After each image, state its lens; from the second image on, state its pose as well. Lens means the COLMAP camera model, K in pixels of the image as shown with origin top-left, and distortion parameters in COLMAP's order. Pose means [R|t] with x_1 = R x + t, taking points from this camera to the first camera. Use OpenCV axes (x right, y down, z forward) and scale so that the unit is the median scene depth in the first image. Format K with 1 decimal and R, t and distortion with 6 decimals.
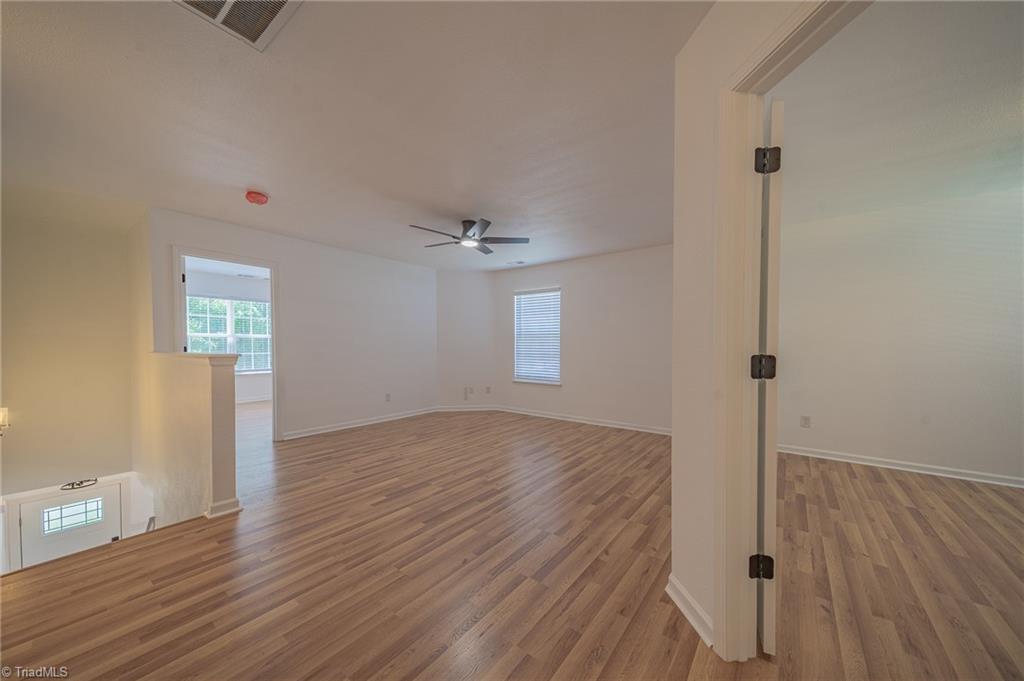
lens RADIAL K [[352.2, 0, 543.6], [0, 352.2, 350.0], [0, 0, 1]] dist [0.006927, -0.000110]
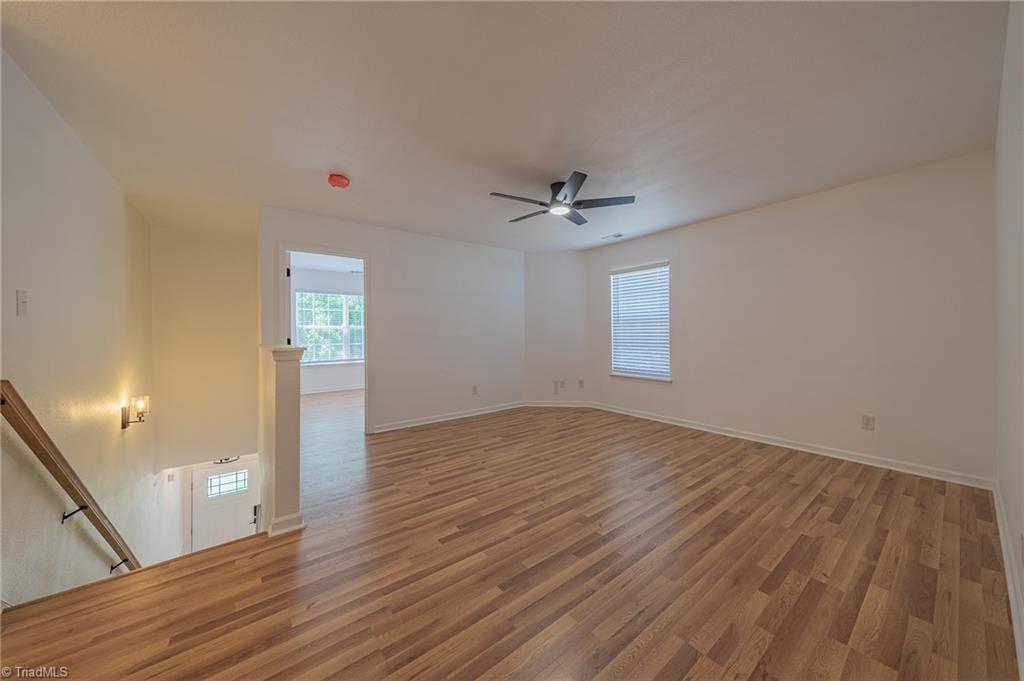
lens RADIAL K [[352.2, 0, 515.7], [0, 352.2, 343.4], [0, 0, 1]] dist [0.006927, -0.000110]
pose [[0.946221, -0.003412, -0.323502, -0.048744], [0.008703, 0.999851, 0.014908, -0.004600], [0.323403, -0.016922, 0.946110, 0.212998]]
